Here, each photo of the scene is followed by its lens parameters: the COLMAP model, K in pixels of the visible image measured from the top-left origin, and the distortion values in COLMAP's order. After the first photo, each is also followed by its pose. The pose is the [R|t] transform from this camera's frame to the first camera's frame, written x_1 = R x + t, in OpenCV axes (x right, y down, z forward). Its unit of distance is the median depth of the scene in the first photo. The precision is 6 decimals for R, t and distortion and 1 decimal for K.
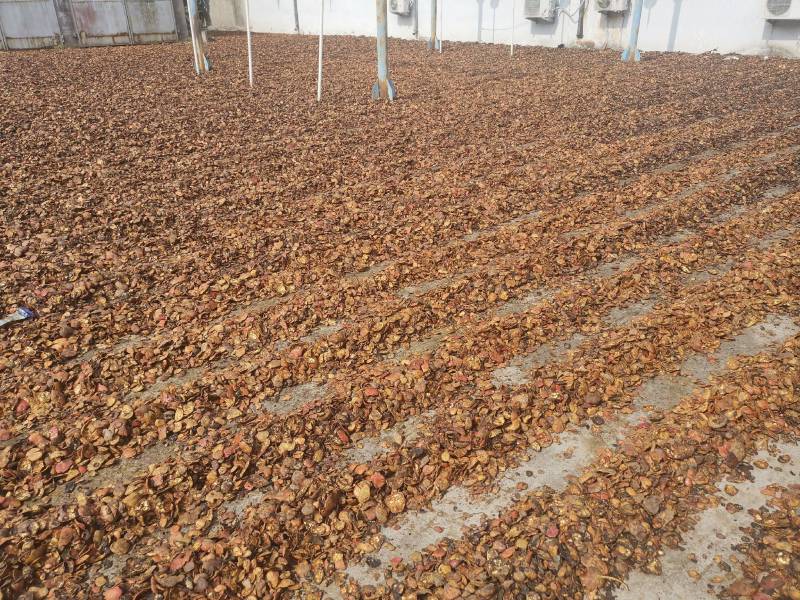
lens RADIAL K [[601.7, 0, 401.2], [0, 601.7, 301.0], [0, 0, 1]] dist [0.009436, 0.000730]
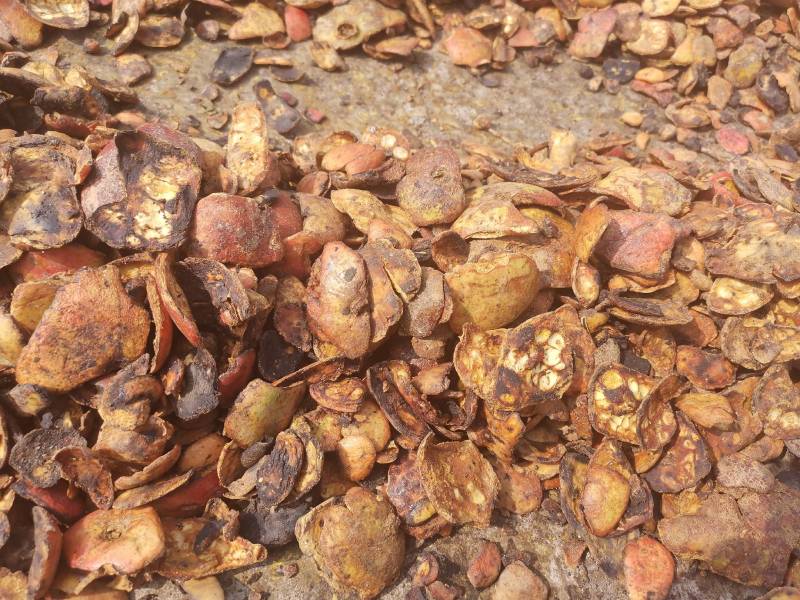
lens RADIAL K [[601.7, 0, 399.1], [0, 601.7, 299.9], [0, 0, 1]] dist [0.009436, 0.000730]
pose [[0.849658, 0.501684, -0.162463, -0.413166], [-0.383440, 0.799261, 0.462770, 0.250267], [0.362015, -0.330902, 0.871464, 0.796680]]
